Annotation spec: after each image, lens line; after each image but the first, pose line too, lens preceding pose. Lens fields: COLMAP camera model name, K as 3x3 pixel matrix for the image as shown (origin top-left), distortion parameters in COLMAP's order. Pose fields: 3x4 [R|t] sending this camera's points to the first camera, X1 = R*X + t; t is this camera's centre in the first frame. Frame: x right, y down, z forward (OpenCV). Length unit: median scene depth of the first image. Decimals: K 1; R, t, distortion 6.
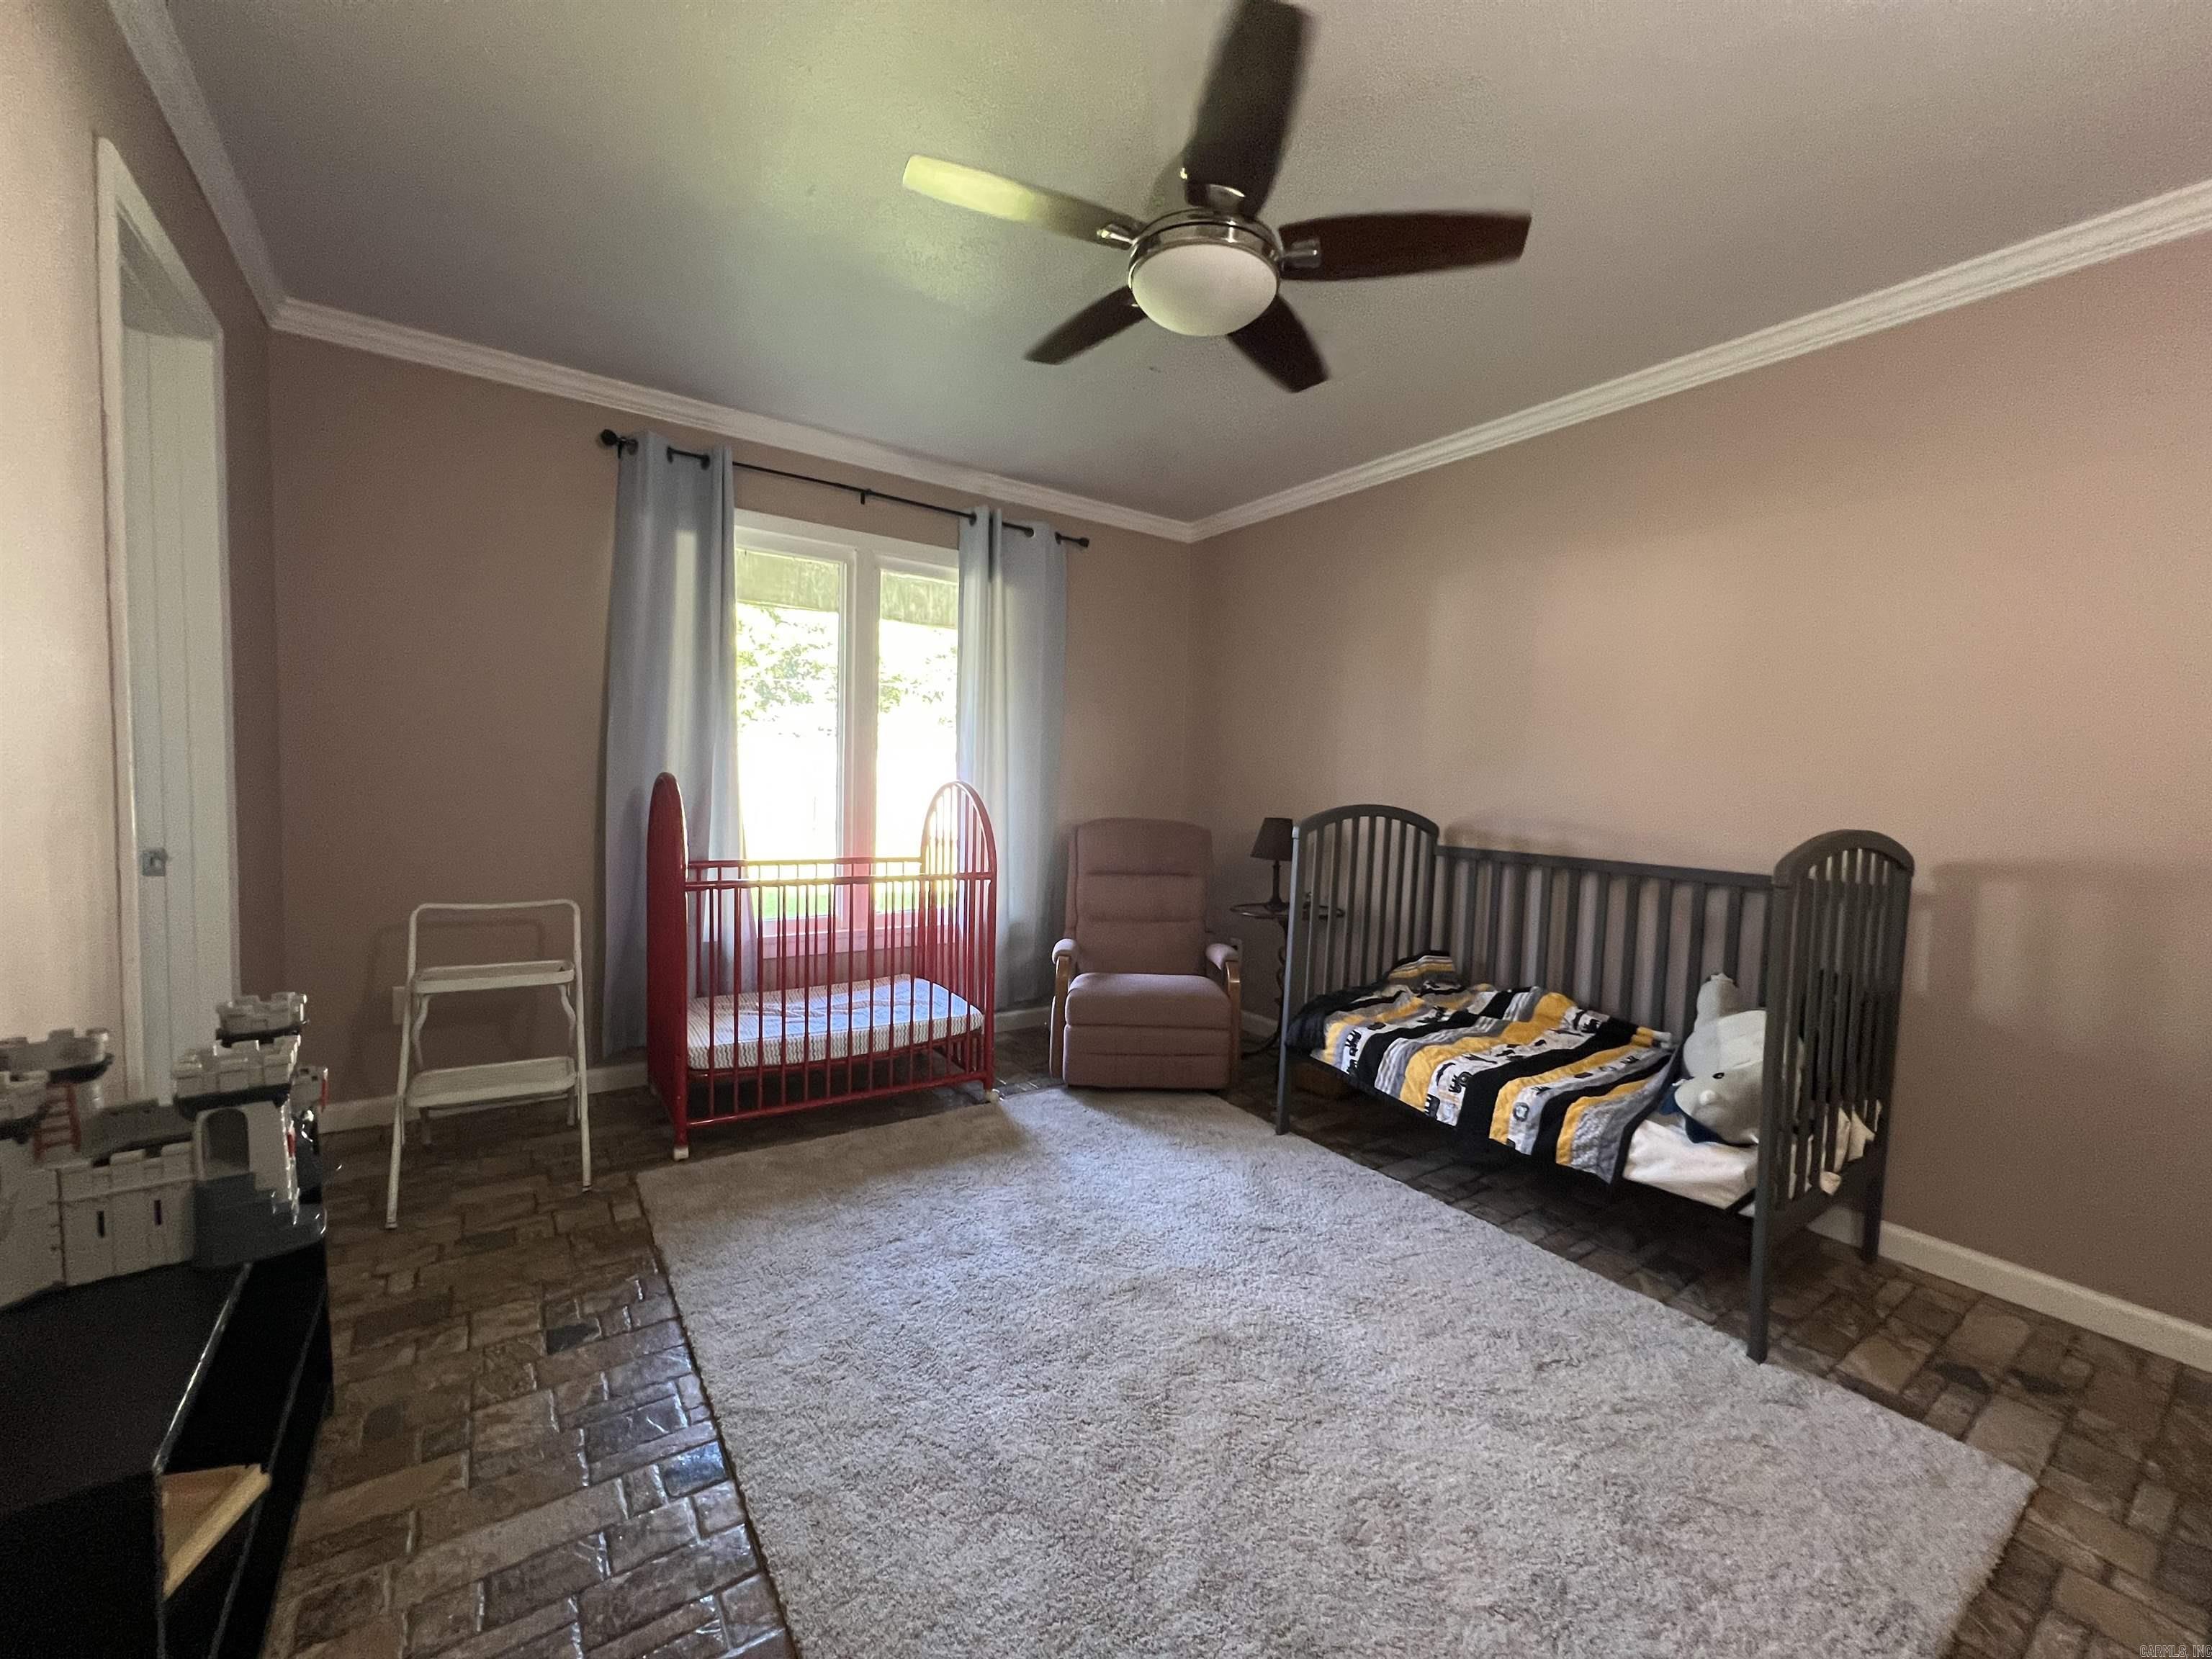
lens RADIAL K [[887.8, 0, 1102.2], [0, 887.8, 829.4], [0, 0, 1]] dist [0.001389, -0.000152]
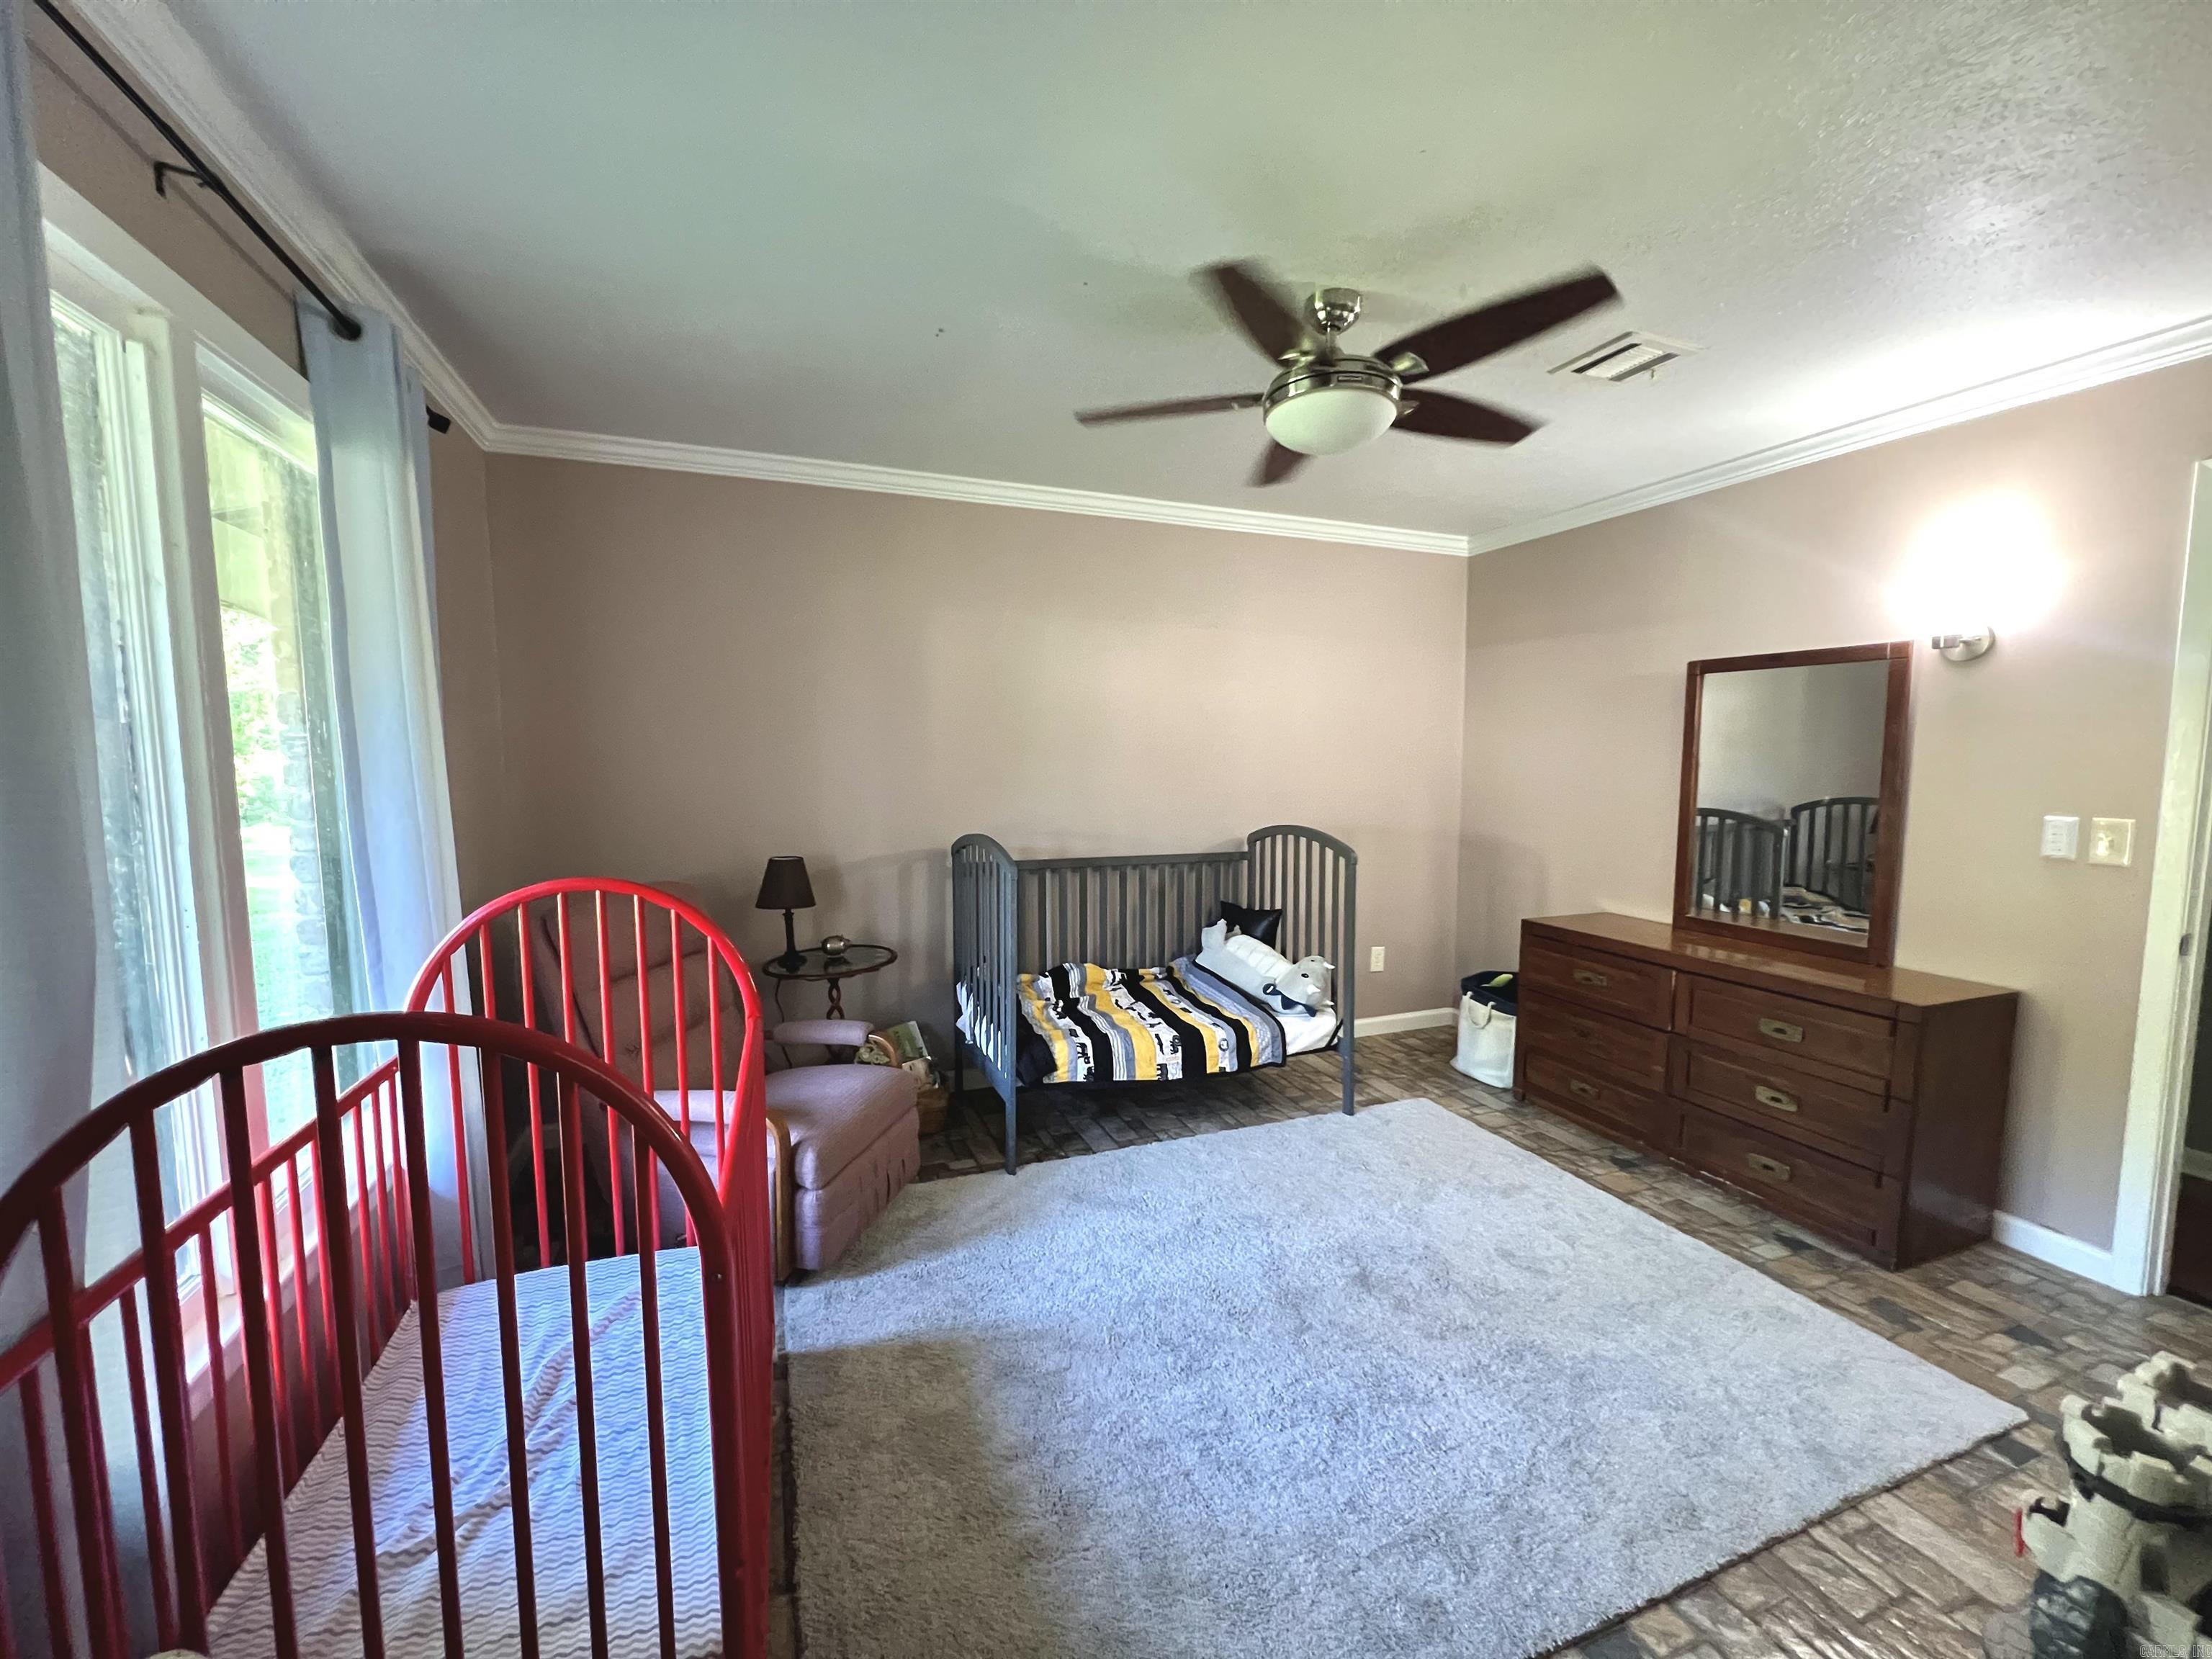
lens RADIAL K [[887.8, 0, 1107.0], [0, 887.8, 835.5], [0, 0, 1]] dist [0.001389, -0.000152]
pose [[0.223663, -0.122410, 0.966949, -0.829723], [0.054730, 0.992094, 0.112933, -0.169666], [-0.973129, 0.027662, 0.228594, 0.780920]]
